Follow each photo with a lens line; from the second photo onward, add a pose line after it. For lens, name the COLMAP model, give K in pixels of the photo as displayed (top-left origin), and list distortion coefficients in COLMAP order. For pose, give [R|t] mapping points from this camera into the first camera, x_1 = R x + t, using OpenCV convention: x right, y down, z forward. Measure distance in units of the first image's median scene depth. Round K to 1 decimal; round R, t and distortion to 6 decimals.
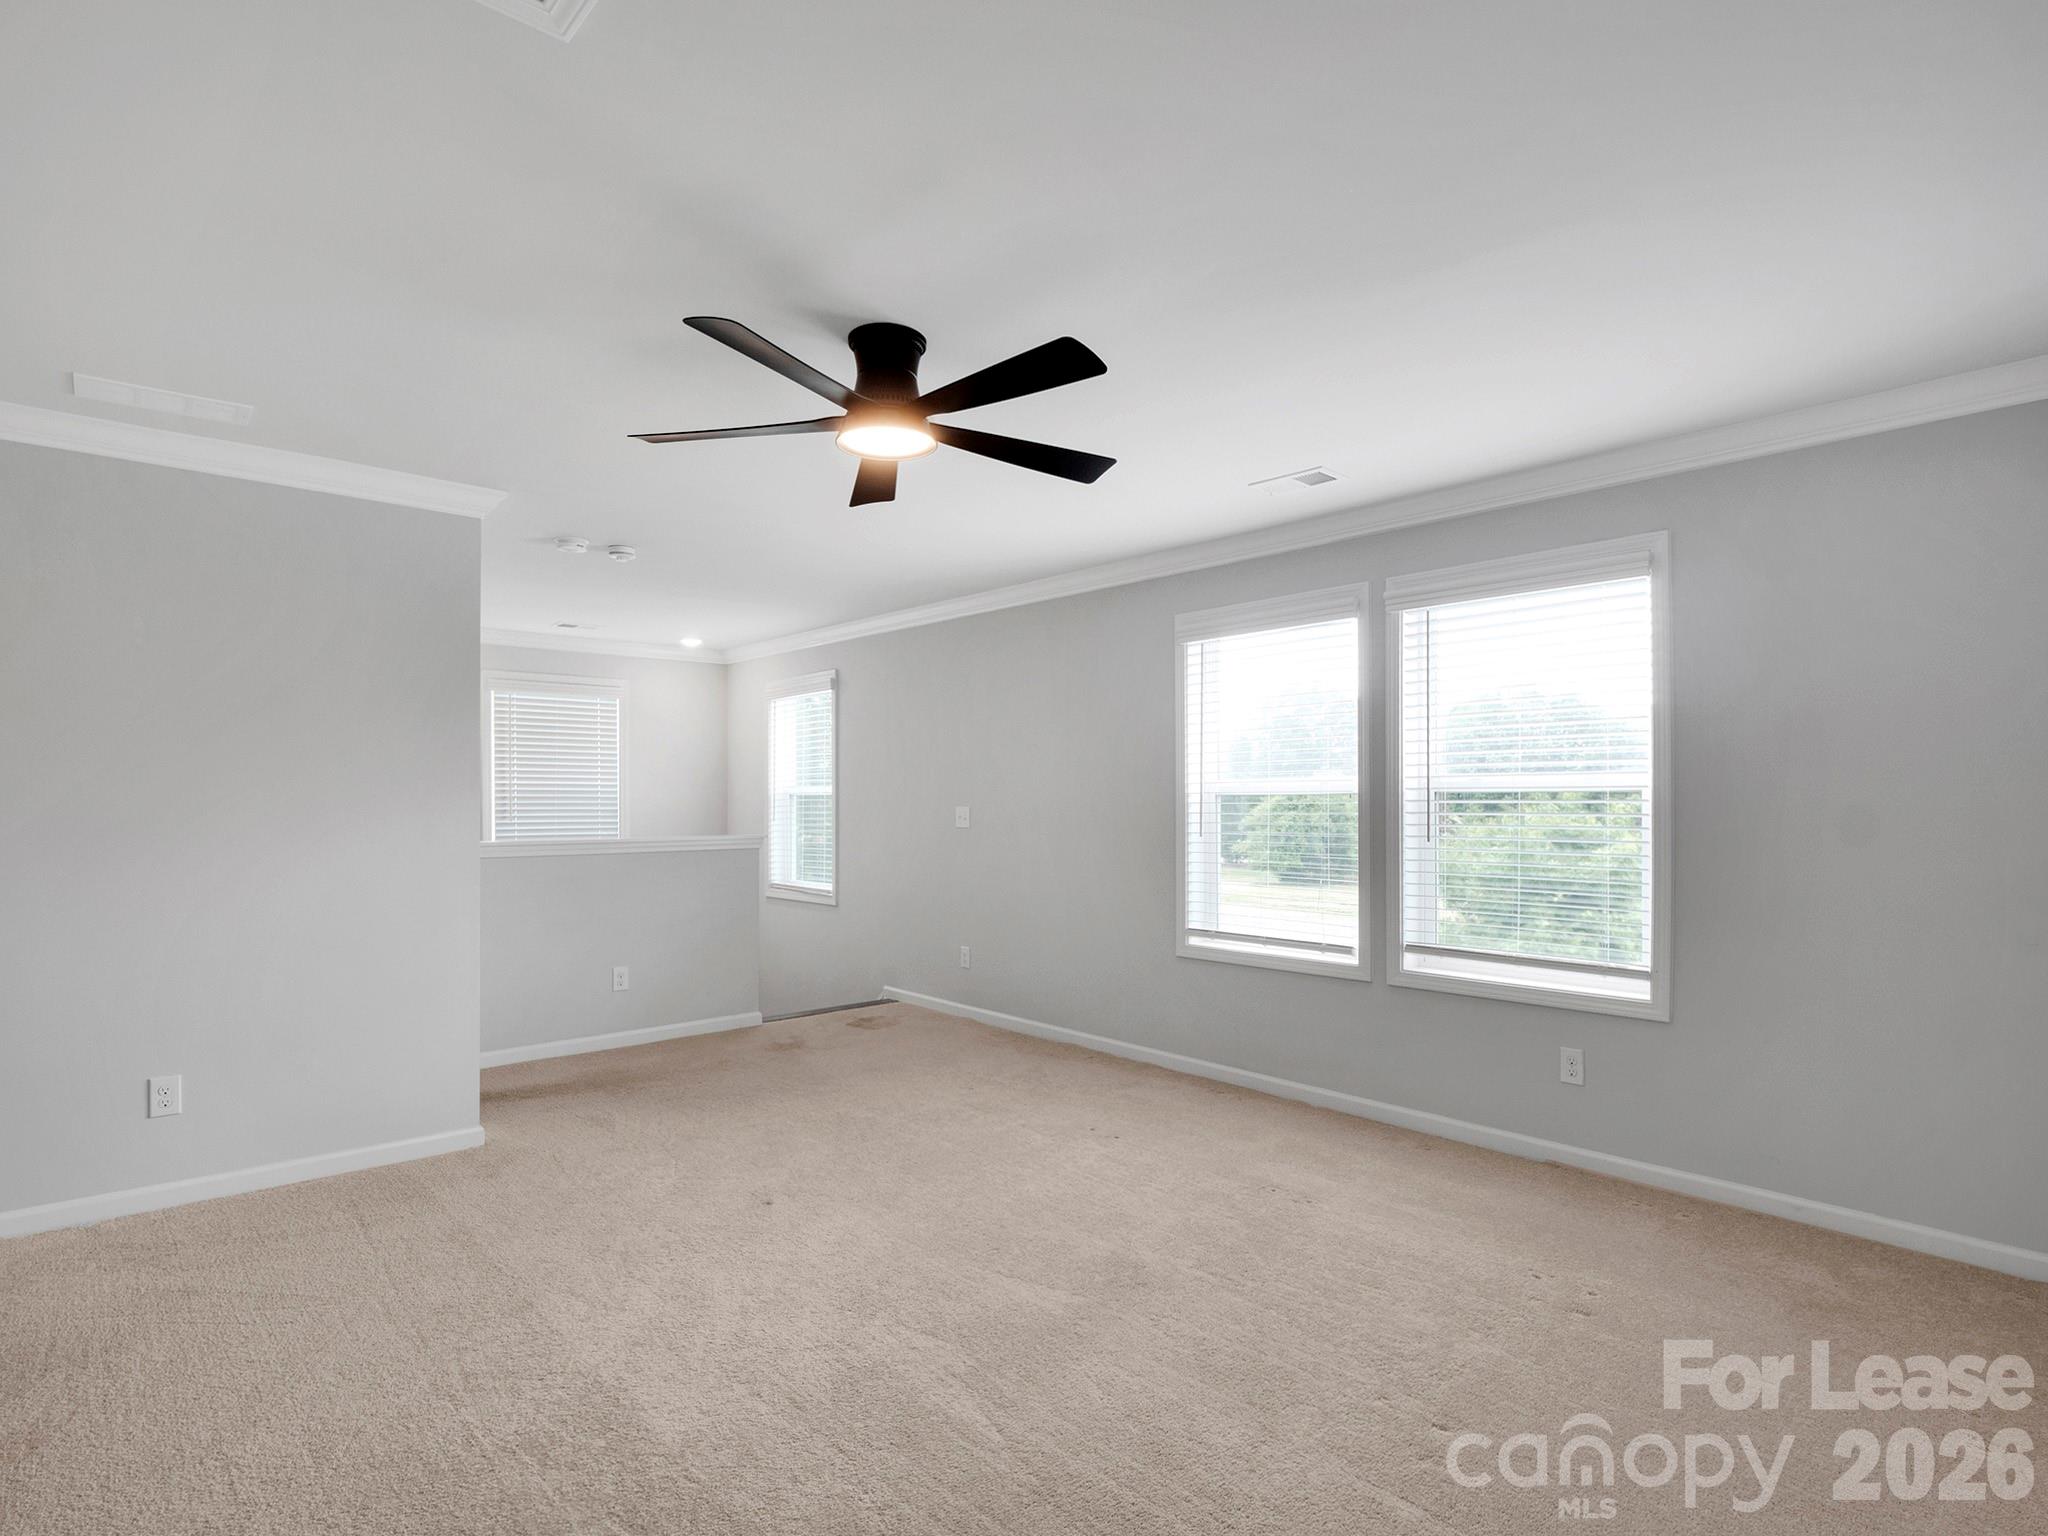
lens RADIAL K [[1037.3, 0, 1016.6], [0, 1037.3, 788.5], [0, 0, 1]] dist [0.000243, -0.013710]
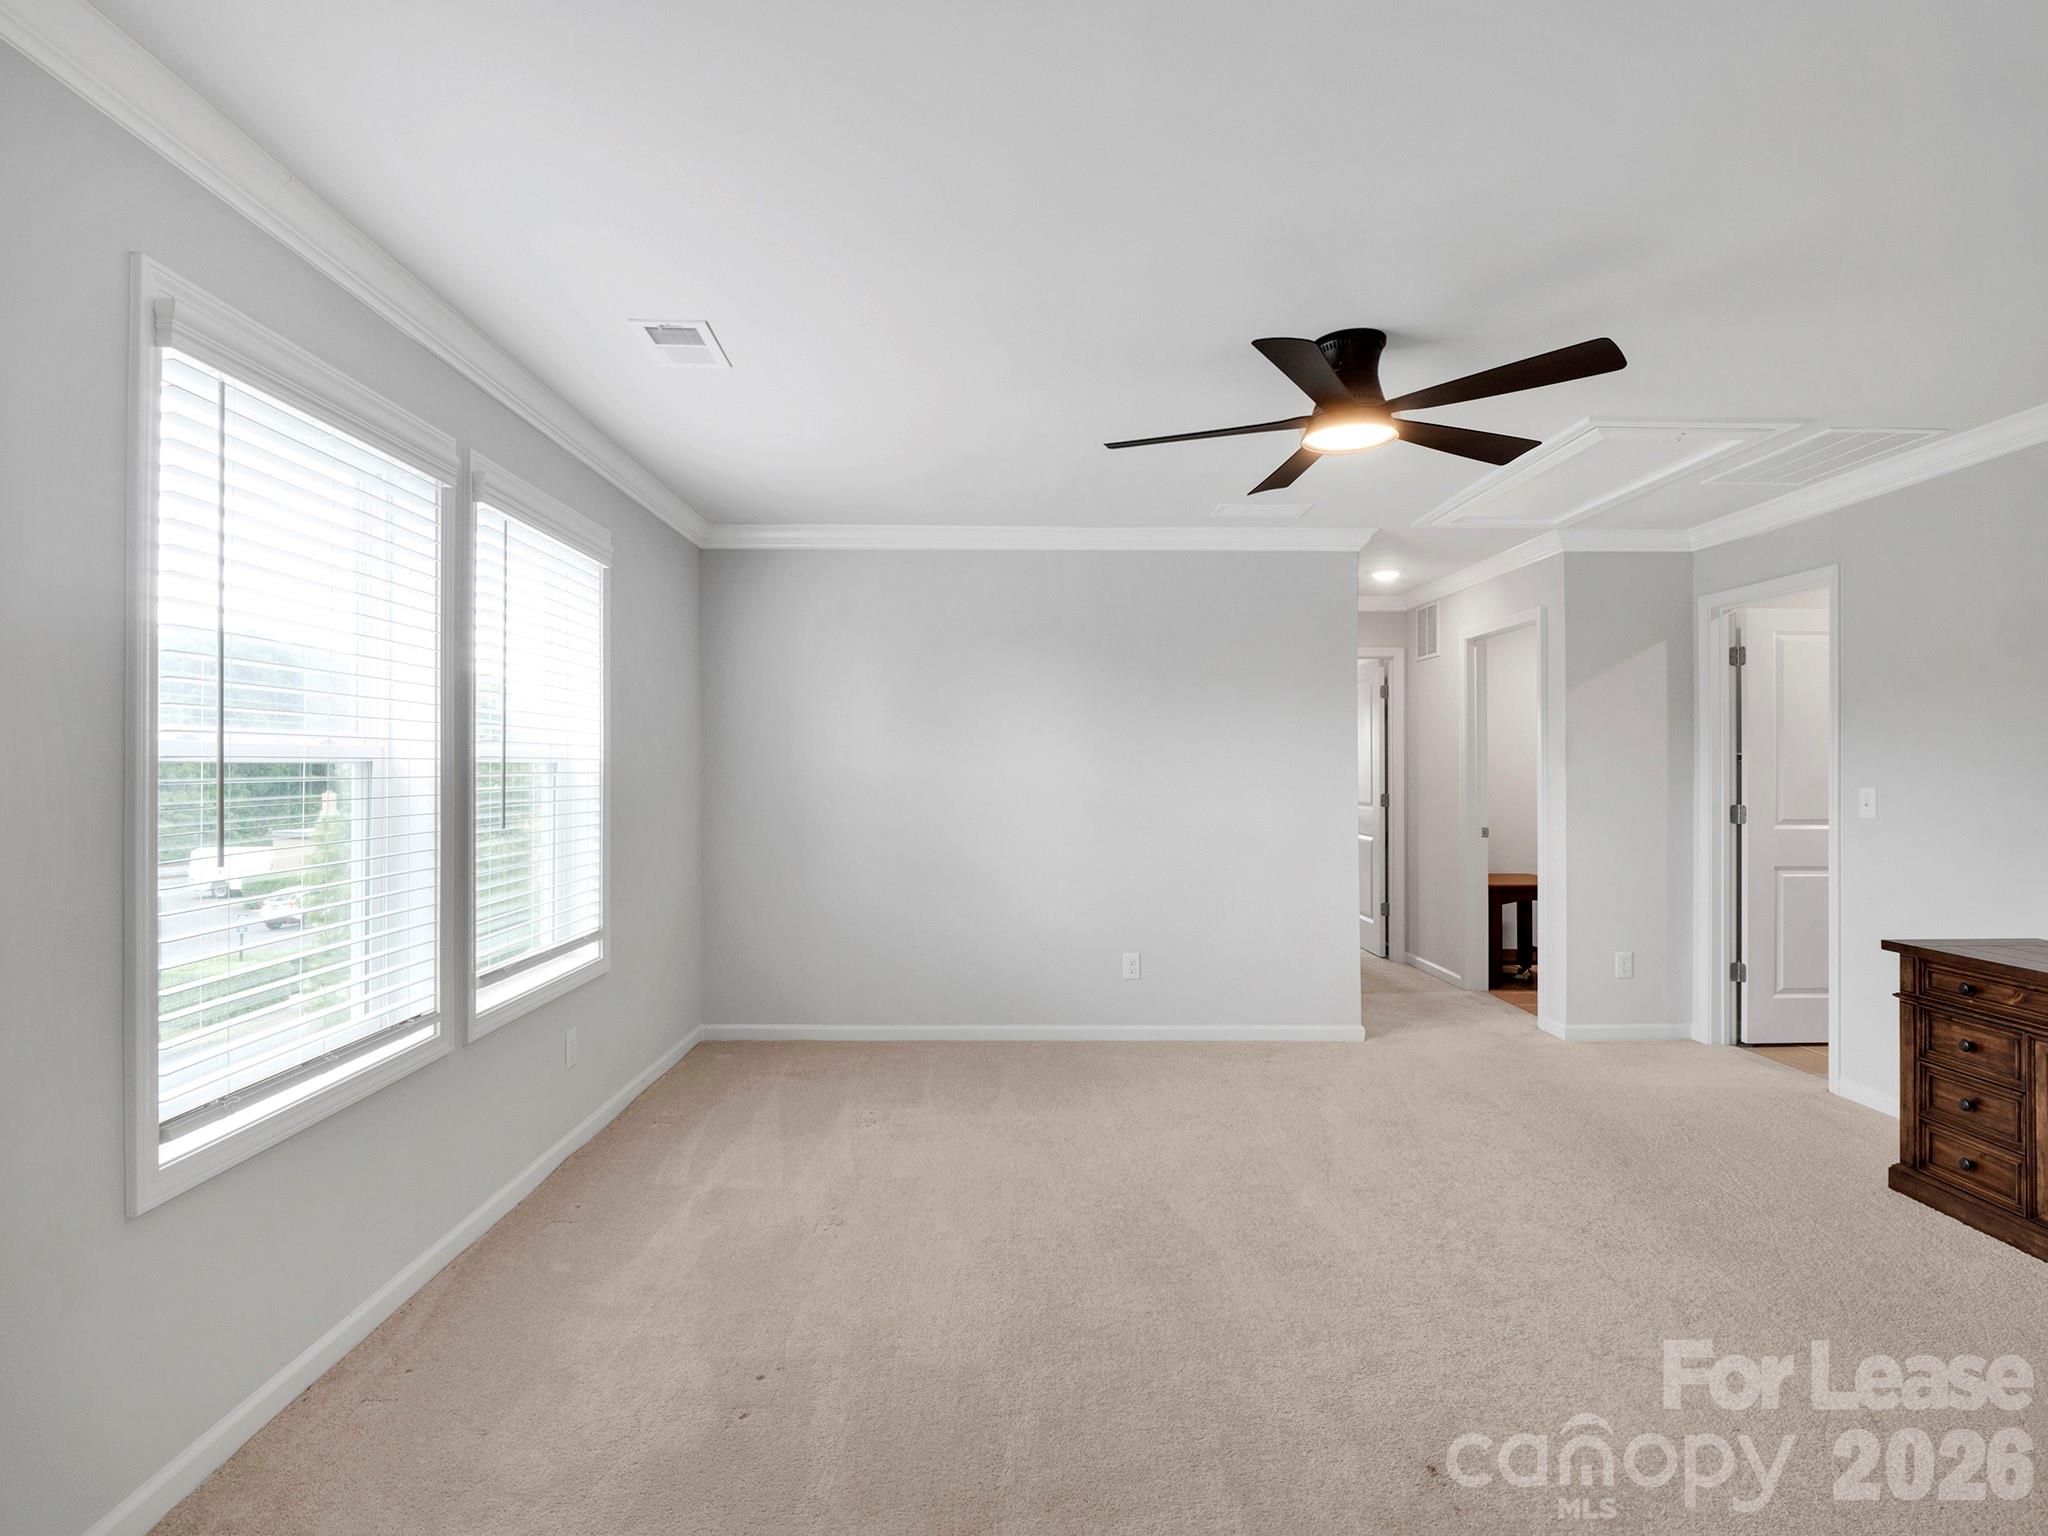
lens RADIAL K [[1037.3, 0, 1016.6], [0, 1037.3, 788.5], [0, 0, 1]] dist [0.000243, -0.013710]
pose [[-0.743435, -0.012035, 0.668700, -0.310517], [-0.005373, 0.999913, 0.012023, 0.009243], [-0.668786, 0.005346, -0.743435, 1.084569]]
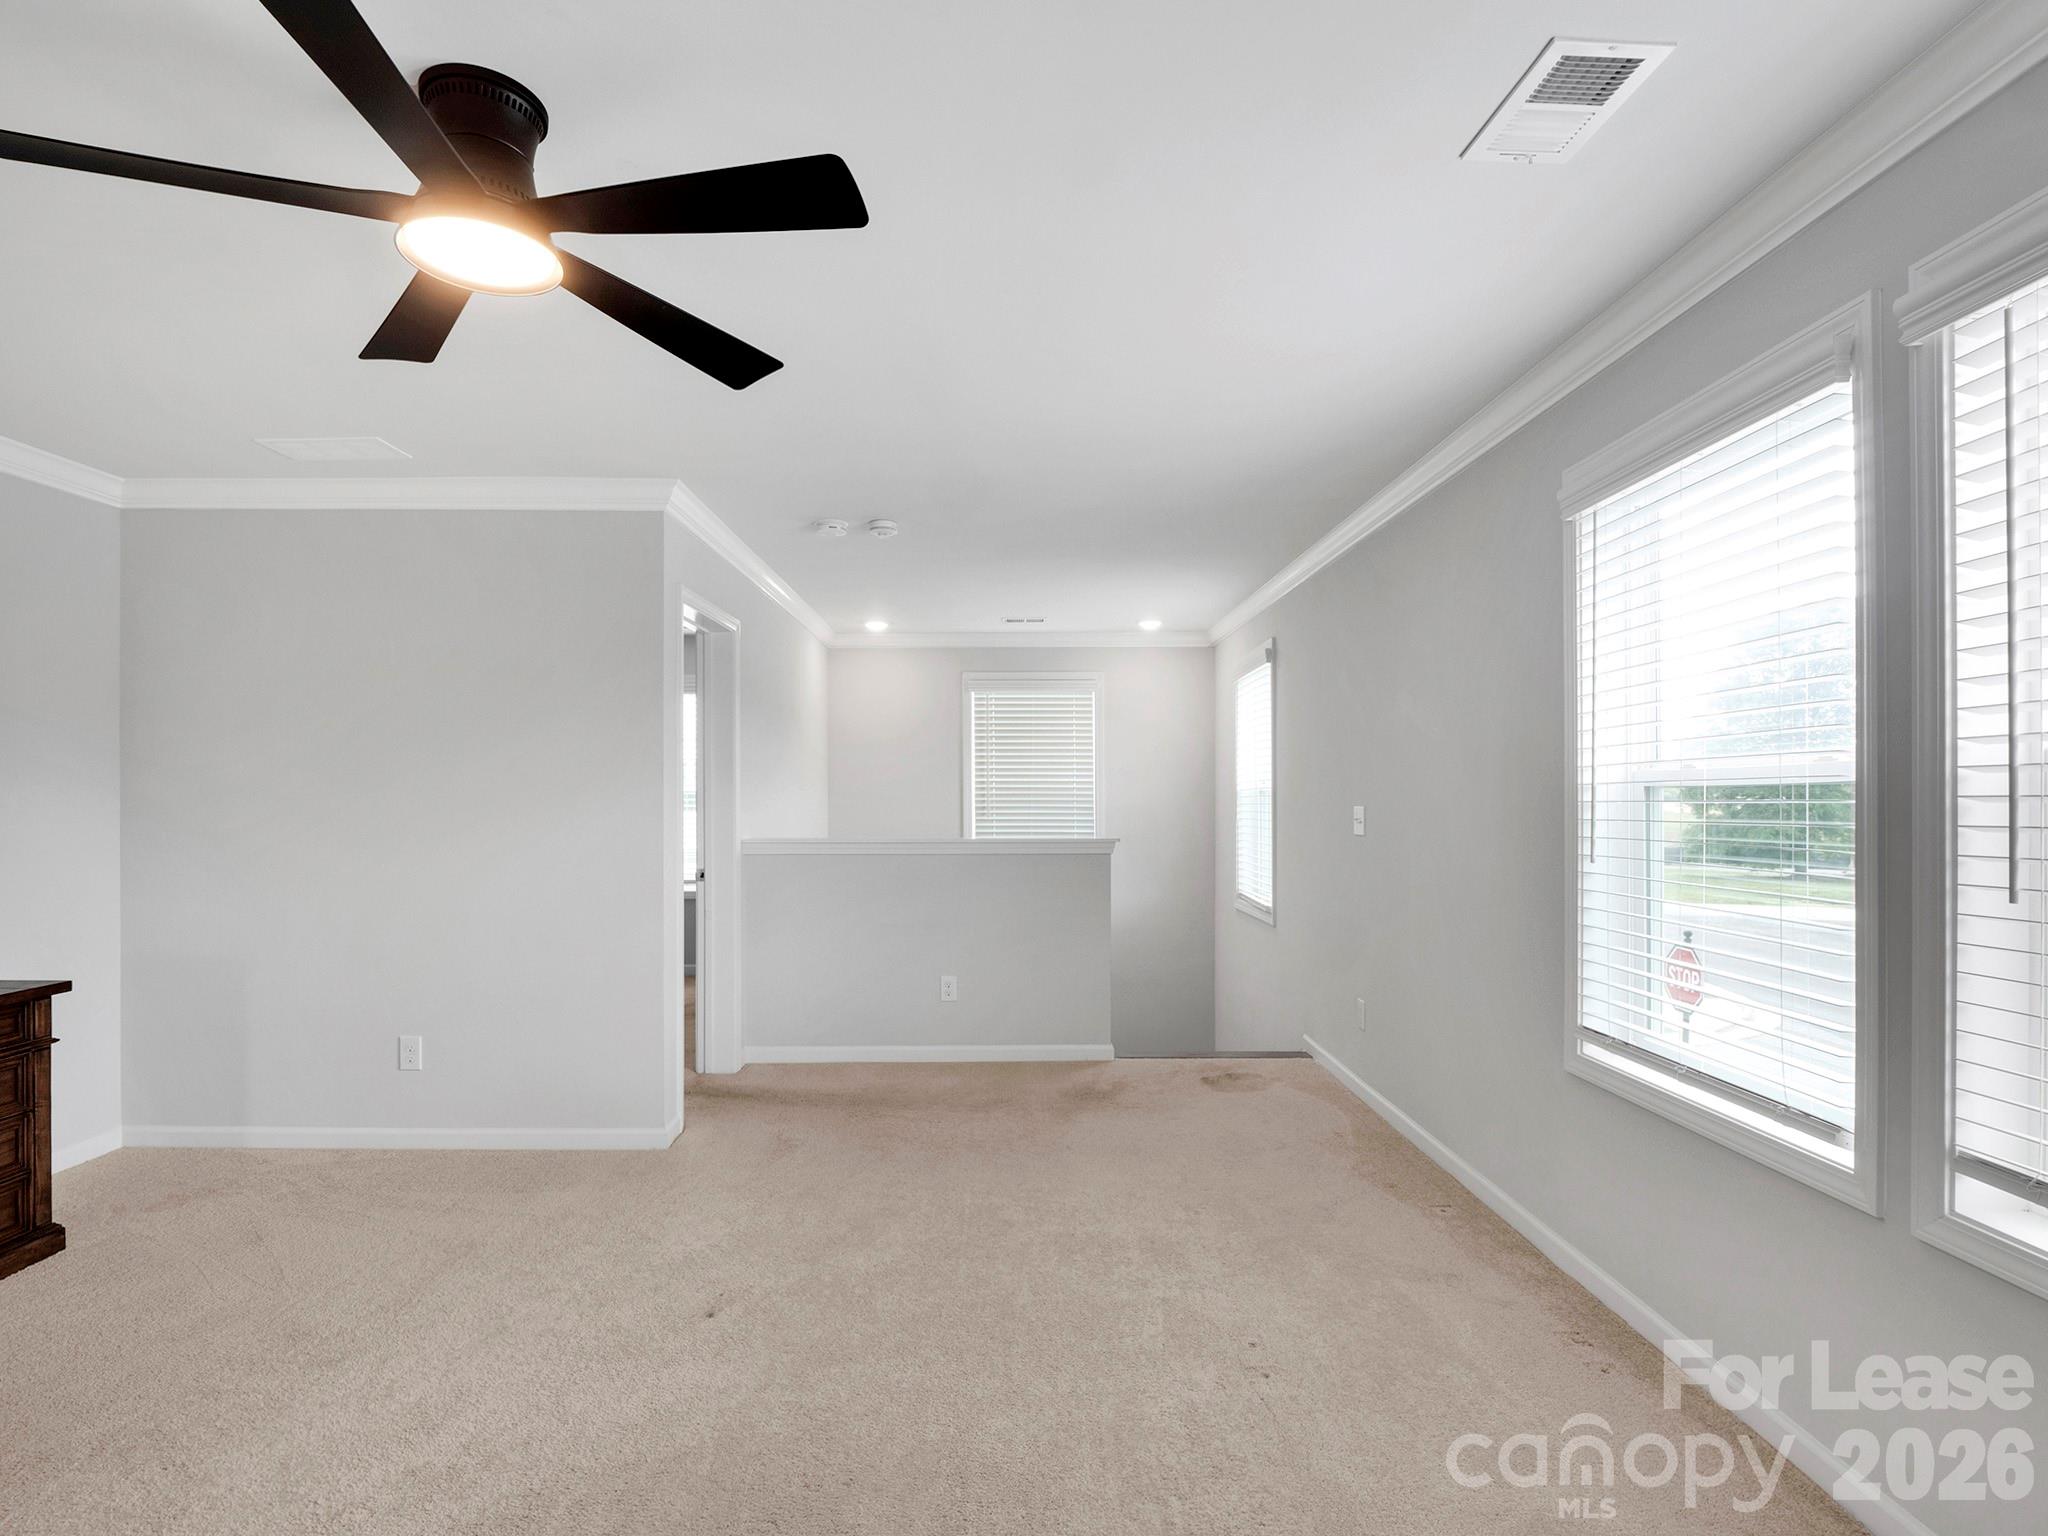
lens RADIAL K [[1013.9, 0, 1033.3], [0, 1013.9, 797.6], [0, 0, 1]] dist [0.003027, -0.014431]
pose [[0.760413, 0.000023, -0.649440, 0.300436], [0.007760, 0.999928, 0.009122, 0.004063], [0.649394, -0.011976, 0.760358, 0.397588]]
